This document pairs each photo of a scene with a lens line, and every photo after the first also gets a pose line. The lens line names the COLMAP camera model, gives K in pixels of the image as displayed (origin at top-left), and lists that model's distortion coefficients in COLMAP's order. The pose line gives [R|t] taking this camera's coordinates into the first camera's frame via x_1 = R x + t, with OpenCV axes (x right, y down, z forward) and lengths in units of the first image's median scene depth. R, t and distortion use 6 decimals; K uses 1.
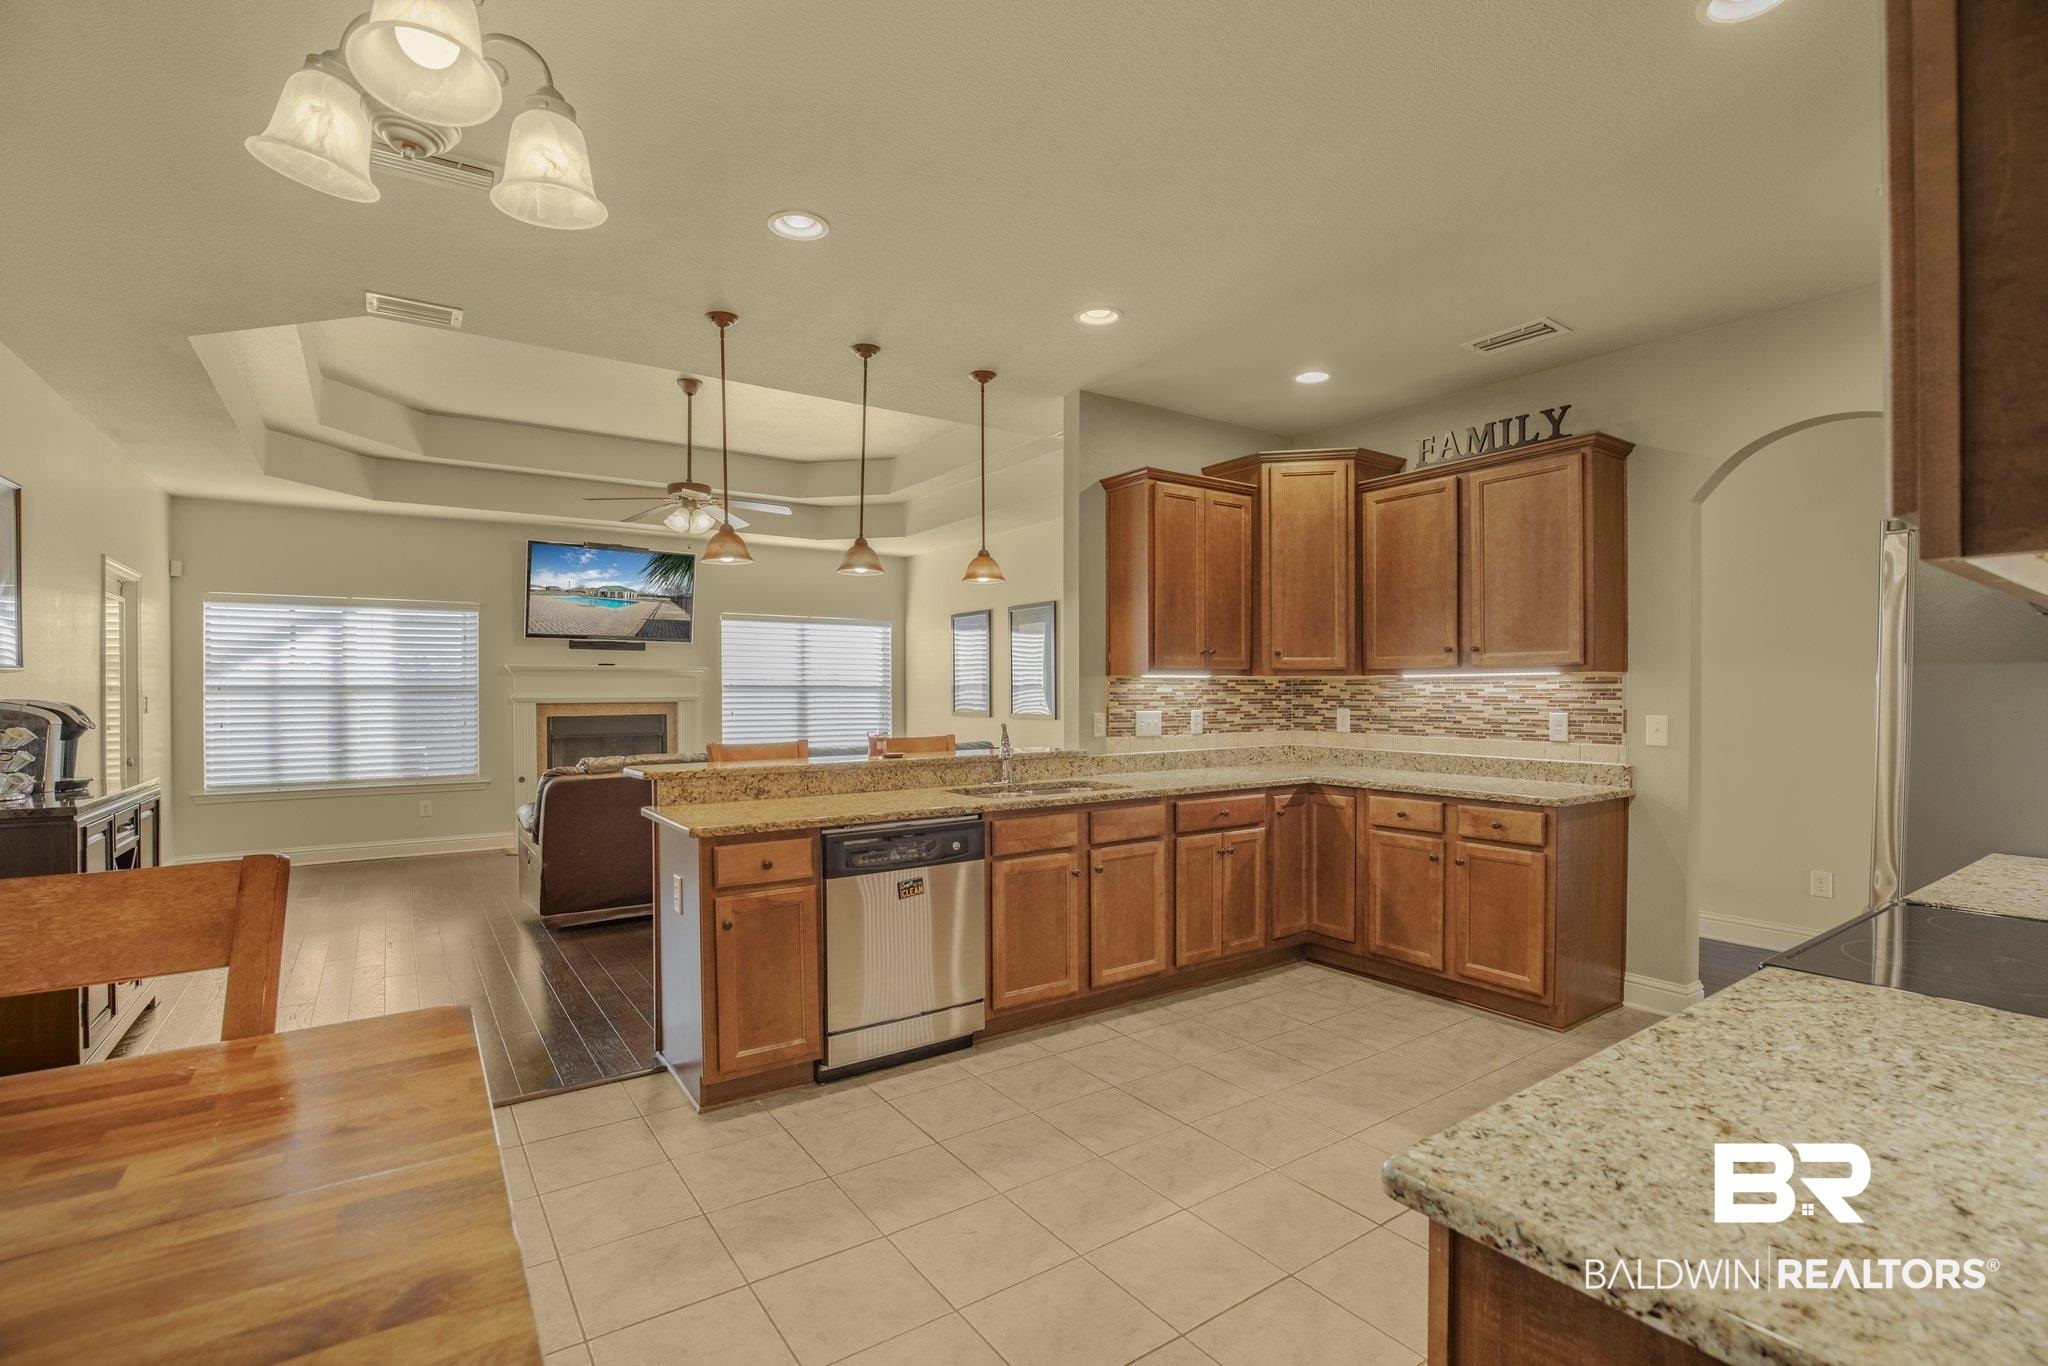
lens RADIAL K [[945.3, 0, 1016.2], [0, 945.3, 682.6], [0, 0, 1]] dist [-0.019609, 0.005092]
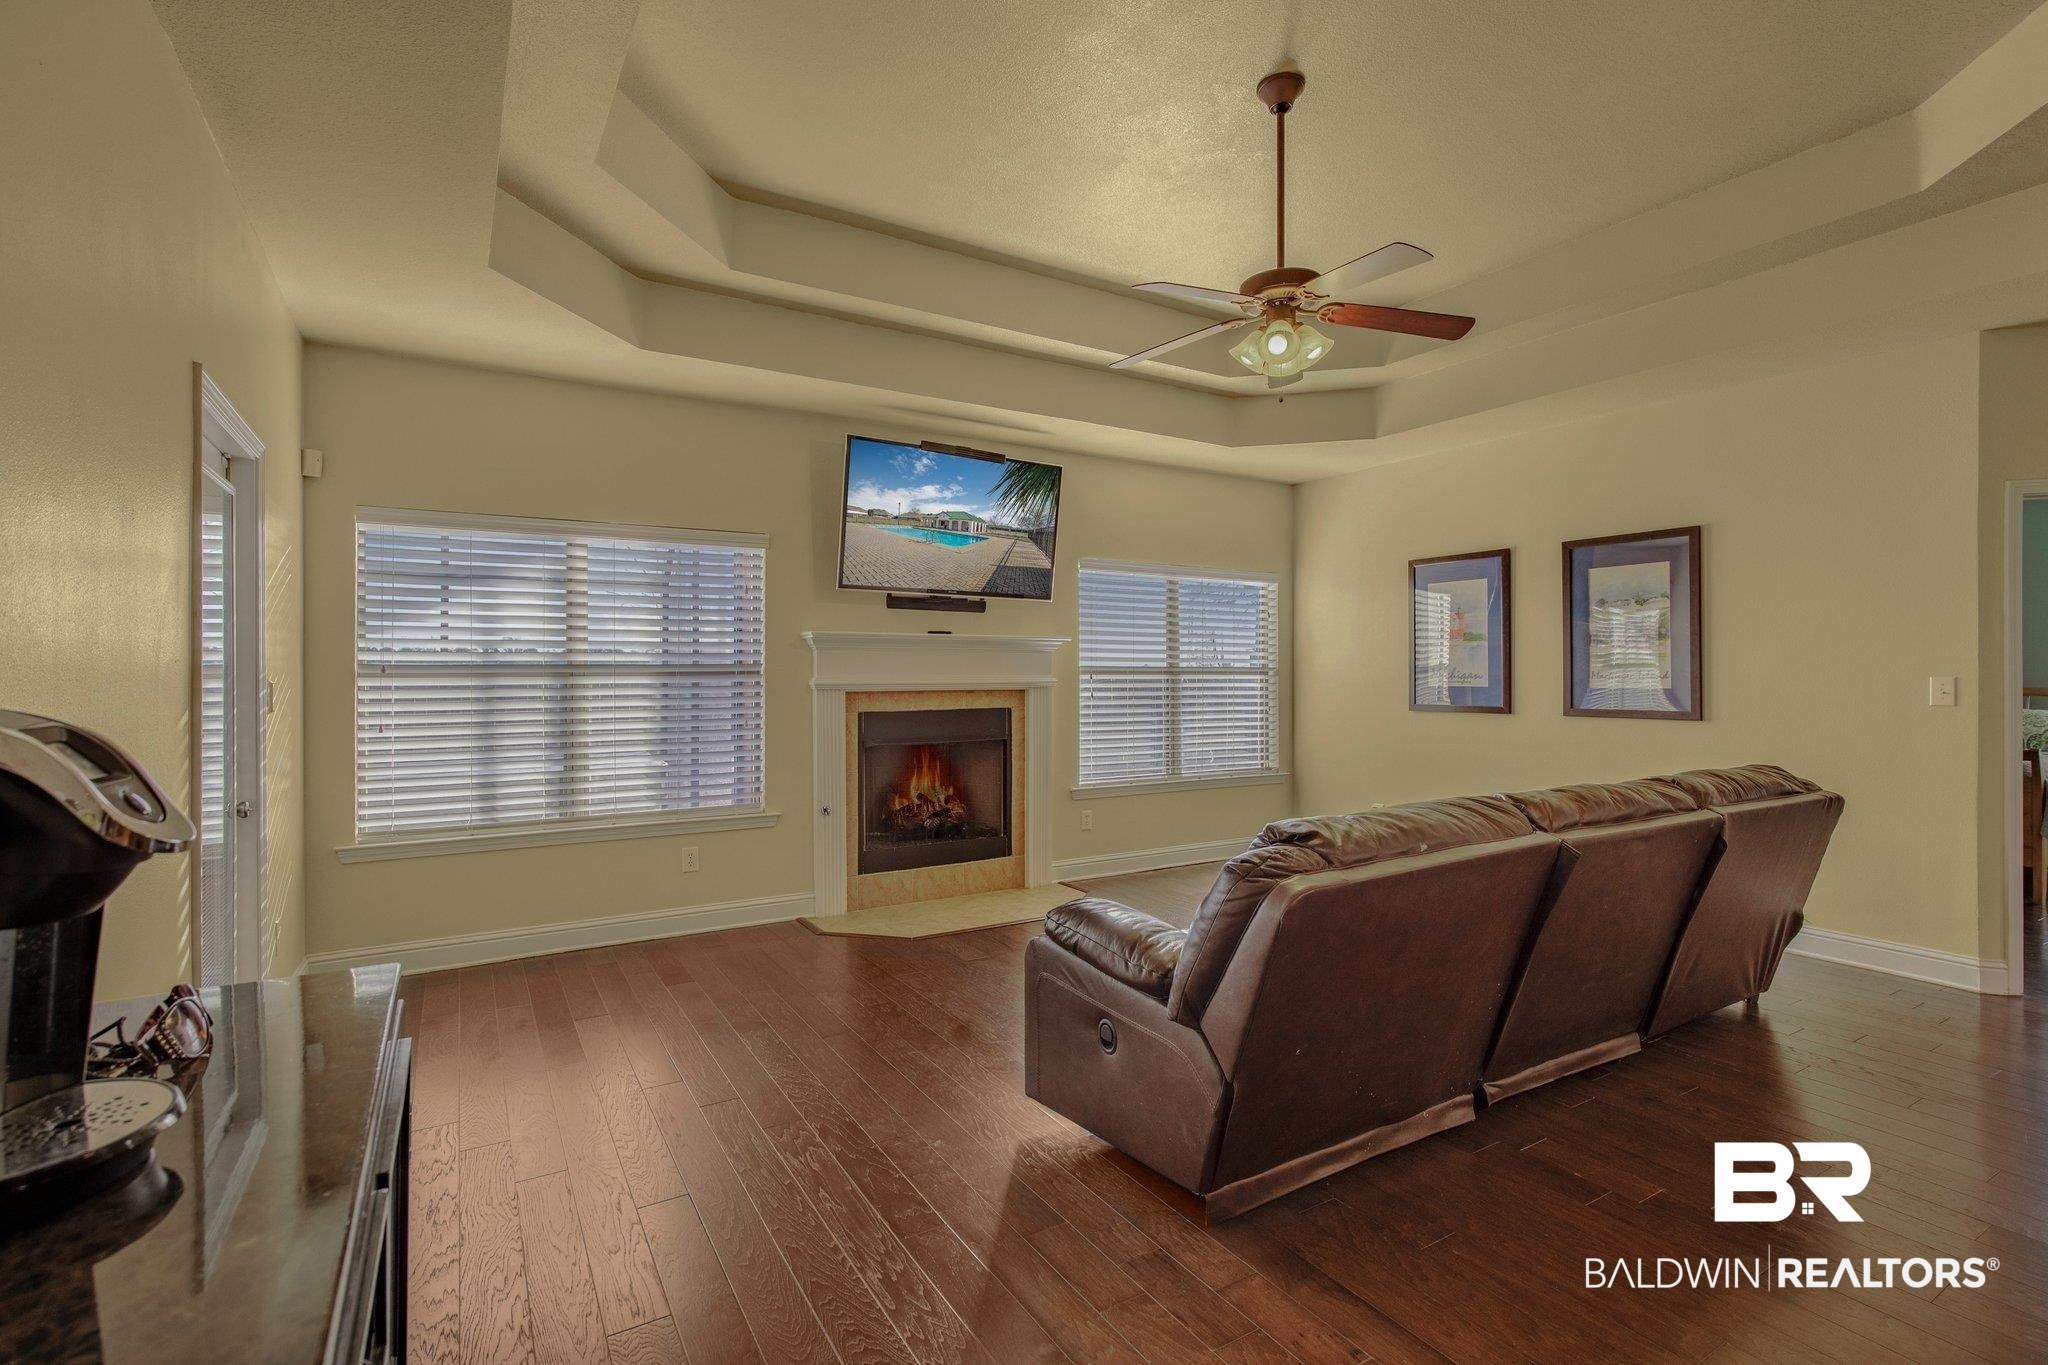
lens RADIAL K [[945.3, 0, 1036.9], [0, 945.3, 678.3], [0, 0, 1]] dist [-0.019609, 0.005092]
pose [[0.999335, 0.000967, -0.036451, -0.805145], [-0.000576, 0.999942, 0.010736, 0.011839], [0.036460, -0.010708, 0.999278, 0.812924]]
